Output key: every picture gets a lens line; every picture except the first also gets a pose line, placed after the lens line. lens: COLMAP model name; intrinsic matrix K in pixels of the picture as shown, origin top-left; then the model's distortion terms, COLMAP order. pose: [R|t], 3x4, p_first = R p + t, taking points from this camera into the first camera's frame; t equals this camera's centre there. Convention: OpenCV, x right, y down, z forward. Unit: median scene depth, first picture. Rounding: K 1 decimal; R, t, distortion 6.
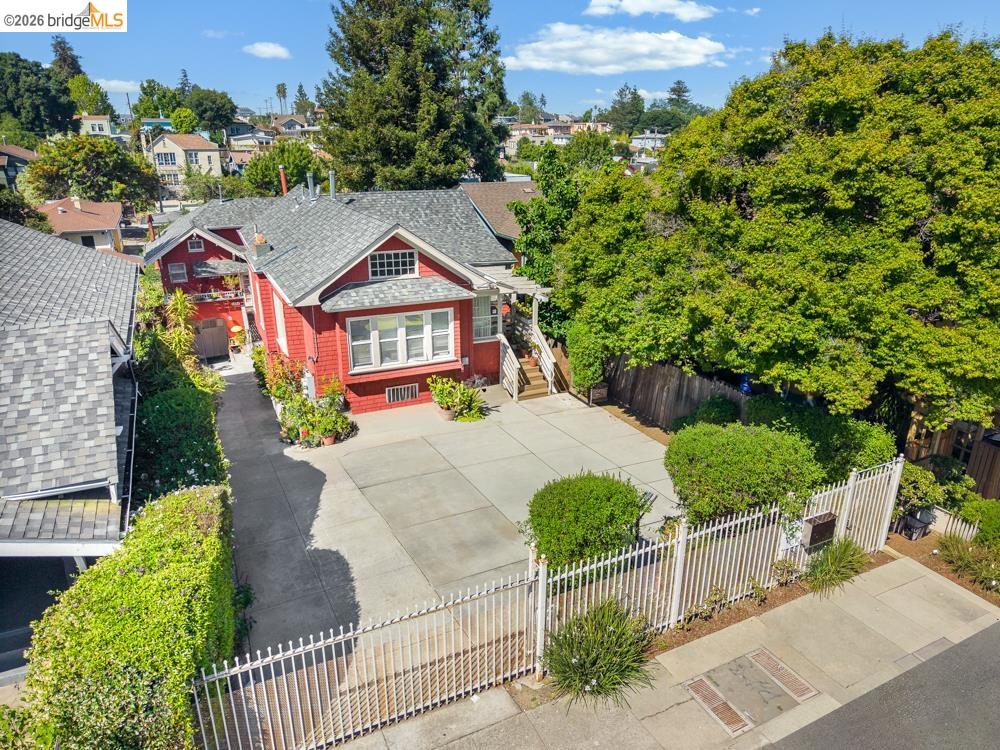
lens RADIAL K [[677.2, 0, 500.0], [0, 677.2, 375.0], [0, 0, 1]] dist [0.021711, -0.017894]
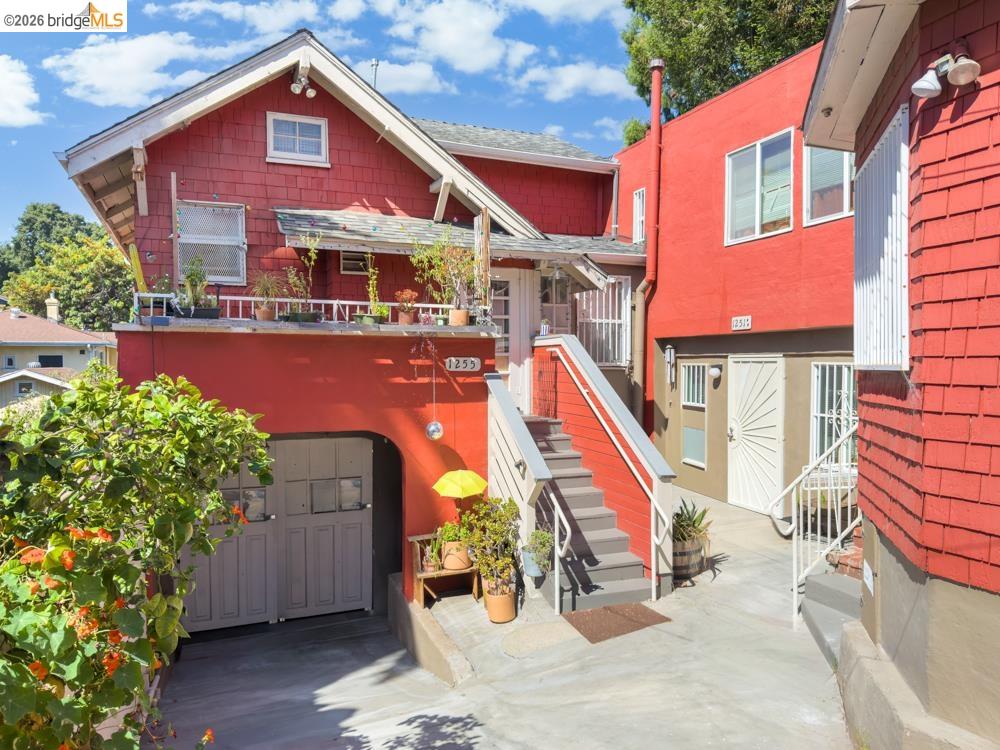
lens RADIAL K [[724.1, 0, 501.2], [0, 724.1, 406.1], [0, 0, 1]] dist [0.066996, -0.109866]
pose [[0.997747, 0.003390, -0.066999, -0.480881], [-0.022114, 0.959520, -0.280771, -0.041224], [0.063335, 0.281620, 0.957433, 1.052607]]
